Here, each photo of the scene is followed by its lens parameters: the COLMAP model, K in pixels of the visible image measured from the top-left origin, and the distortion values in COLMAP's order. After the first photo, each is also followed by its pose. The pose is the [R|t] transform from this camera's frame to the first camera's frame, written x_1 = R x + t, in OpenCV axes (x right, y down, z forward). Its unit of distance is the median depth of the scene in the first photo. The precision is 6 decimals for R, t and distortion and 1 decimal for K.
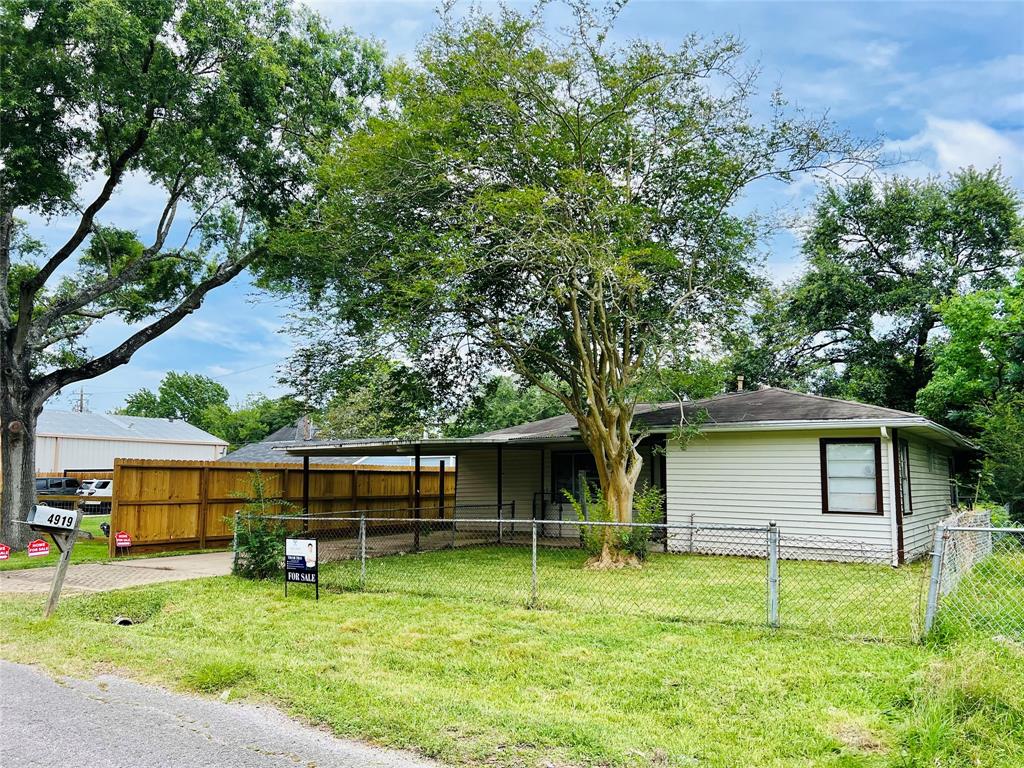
lens RADIAL K [[768.2, 0, 512.0], [0, 768.2, 384.0], [0, 0, 1]] dist [0.071026, -0.000097]
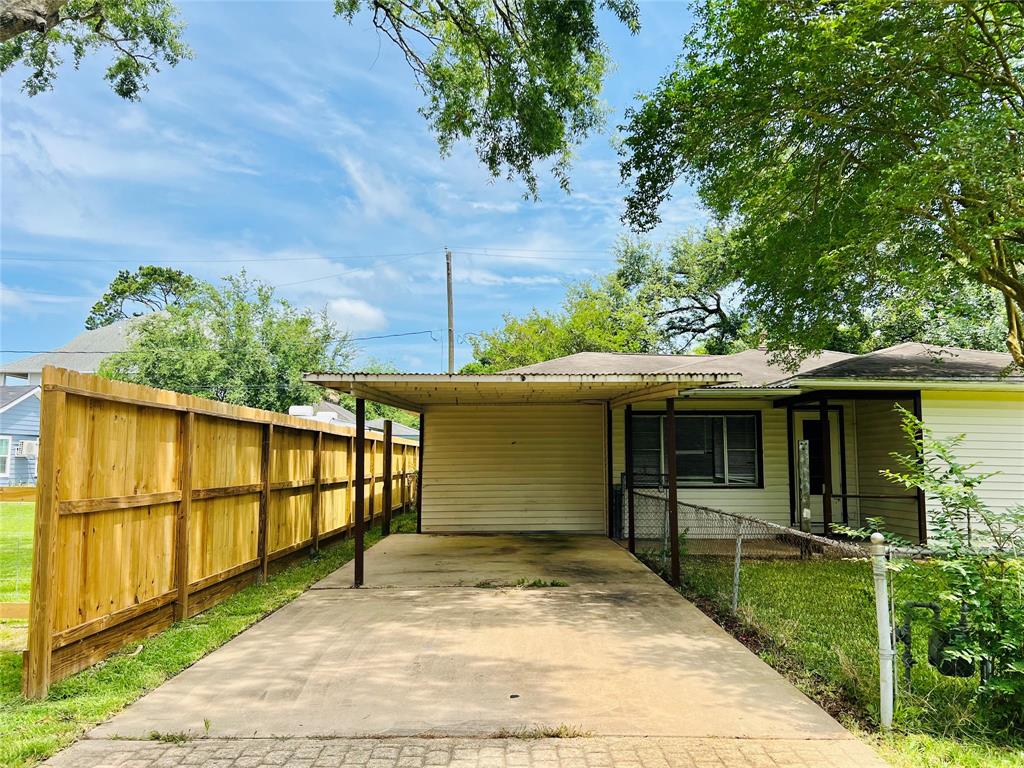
lens RADIAL K [[768.2, 0, 512.0], [0, 768.2, 384.0], [0, 0, 1]] dist [0.071026, -0.000097]
pose [[0.821877, 0.063287, 0.566138, -0.577397], [-0.079694, 0.996810, 0.004262, 0.096088], [-0.564062, -0.048621, 0.824300, 0.710951]]
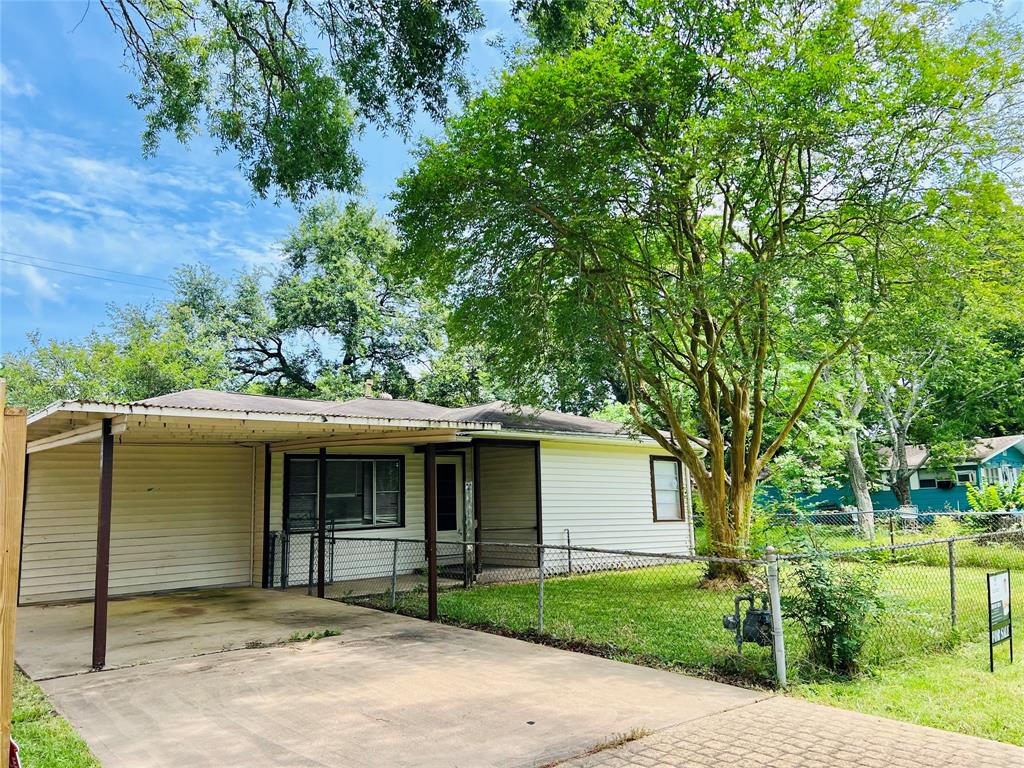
lens RADIAL K [[759.2, 0, 512.1], [0, 759.2, 402.8], [0, 0, 1]] dist [0.137872, -0.173700]
pose [[0.283840, 0.118446, 0.951528, -0.725443], [-0.101990, 0.990441, -0.092866, 0.118494], [-0.953432, -0.070687, 0.293208, 0.885279]]
